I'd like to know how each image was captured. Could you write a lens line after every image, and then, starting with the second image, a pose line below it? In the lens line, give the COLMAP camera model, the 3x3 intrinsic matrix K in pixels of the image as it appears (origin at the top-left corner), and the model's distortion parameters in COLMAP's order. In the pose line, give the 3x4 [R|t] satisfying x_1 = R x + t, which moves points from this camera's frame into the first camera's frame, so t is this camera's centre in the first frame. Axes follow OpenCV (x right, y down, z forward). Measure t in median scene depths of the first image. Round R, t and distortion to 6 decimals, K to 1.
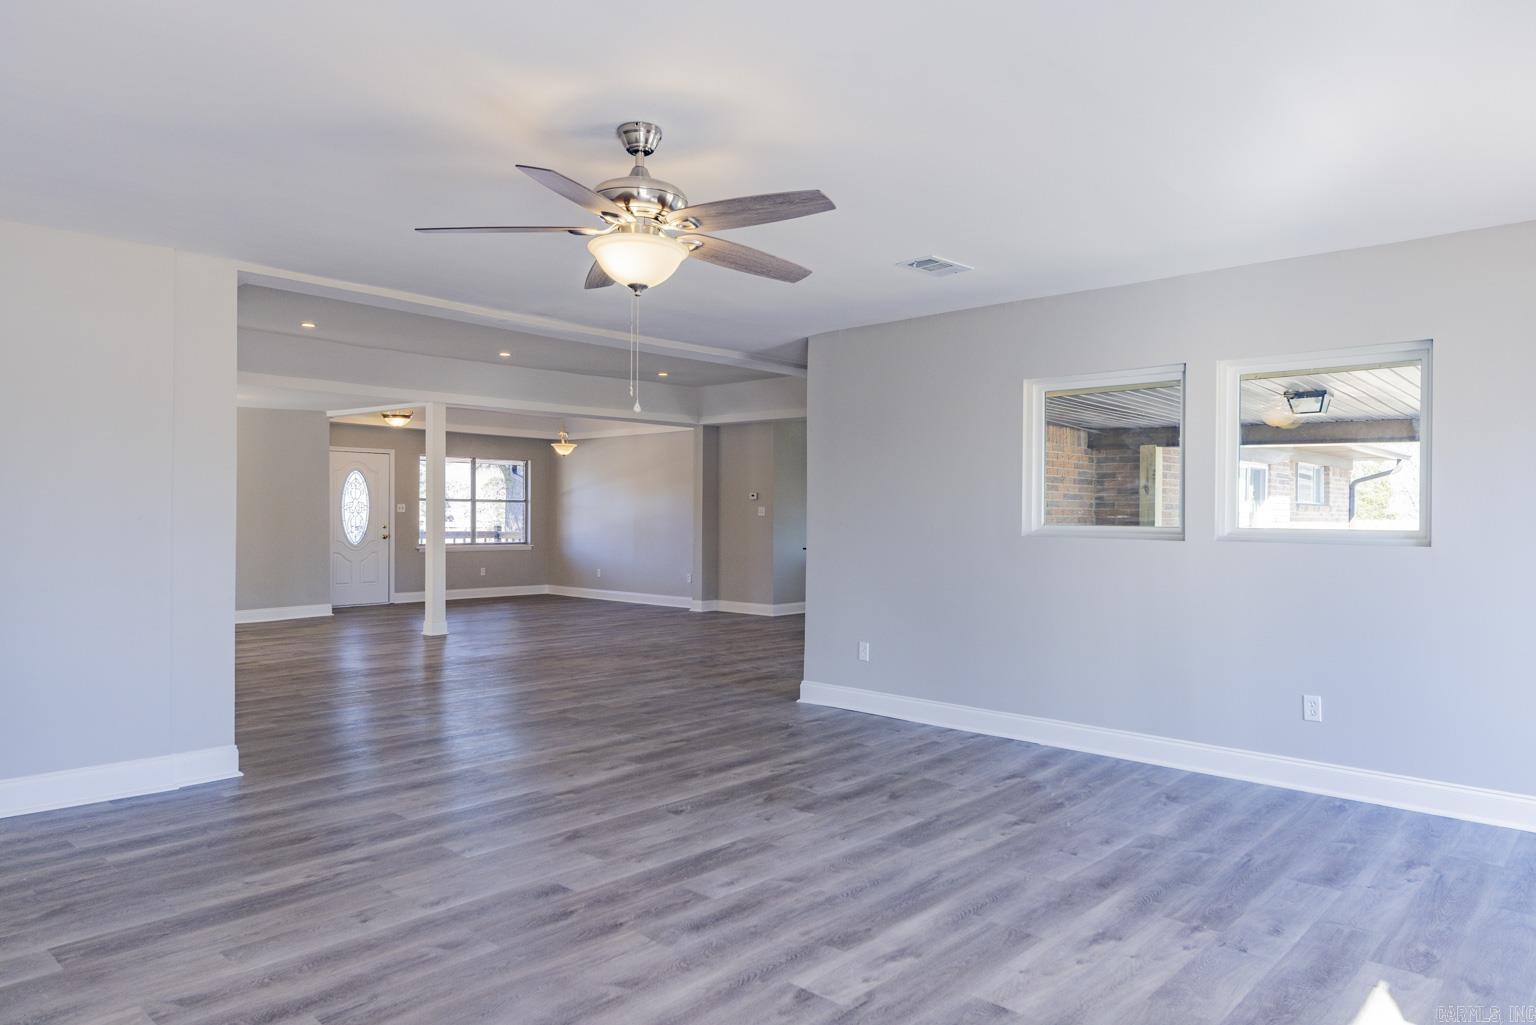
lens RADIAL K [[1036.2, 0, 774.3], [0, 1036.2, 509.8], [0, 0, 1]] dist [0.019112, -0.013922]
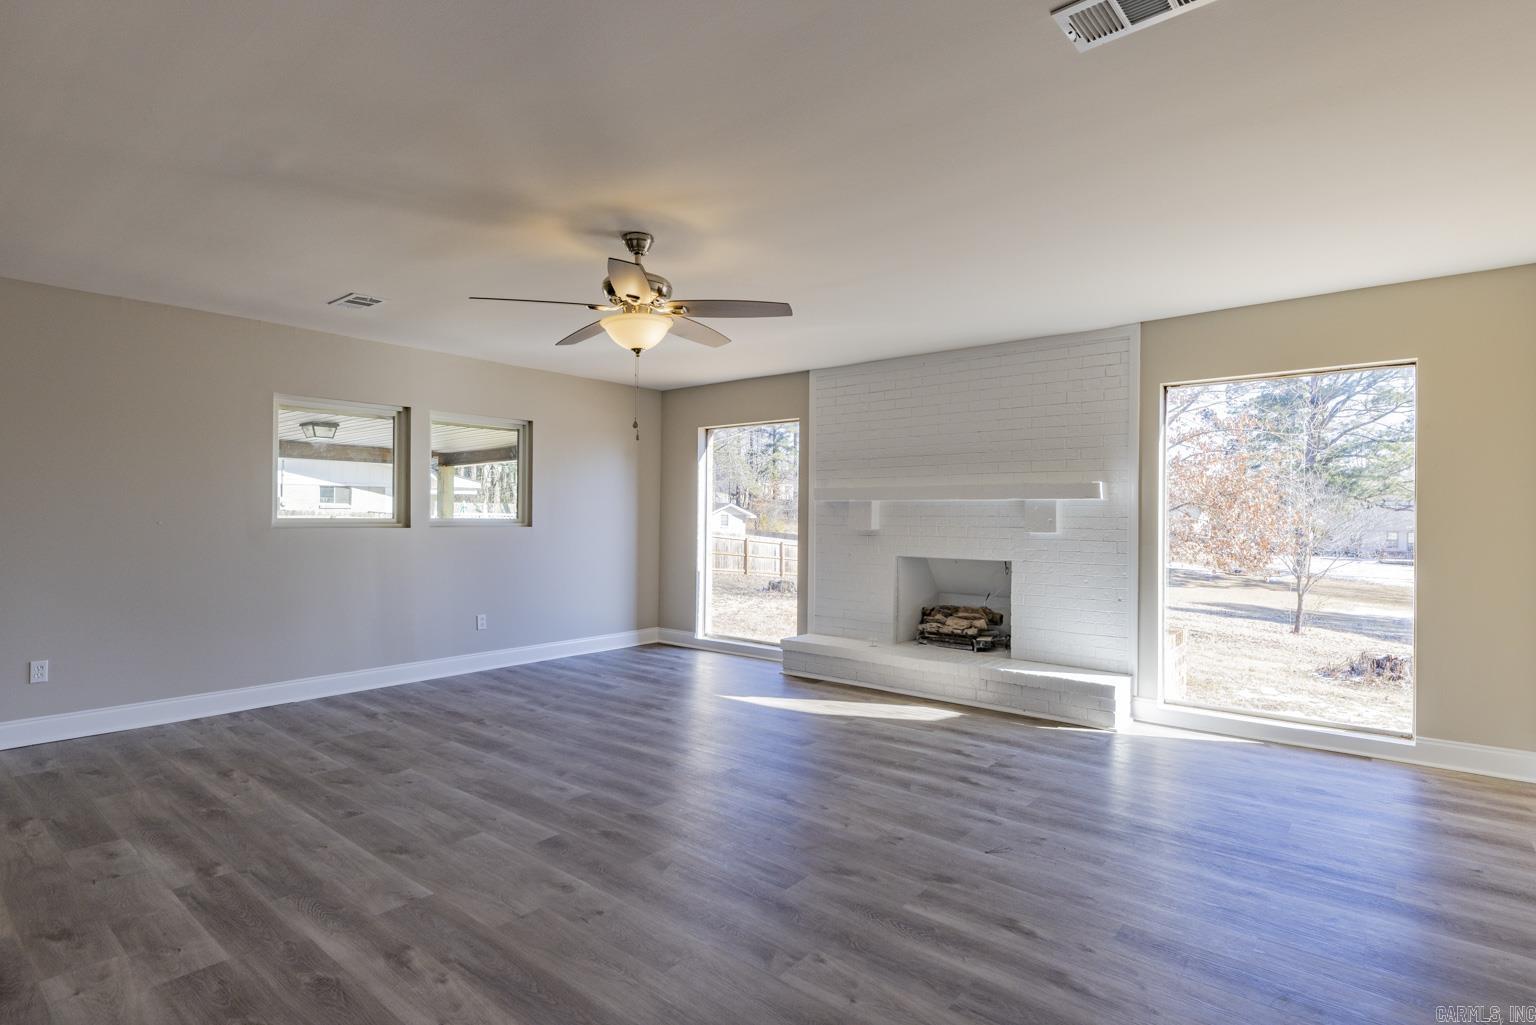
lens RADIAL K [[790.9, 0, 769.2], [0, 790.9, 486.3], [0, 0, 1]] dist [0.002236, -0.001530]
pose [[-0.073631, 0.023119, 0.997018, -0.942814], [-0.004549, 0.999713, -0.023518, -0.004097], [-0.997275, -0.006267, -0.073504, 0.710312]]
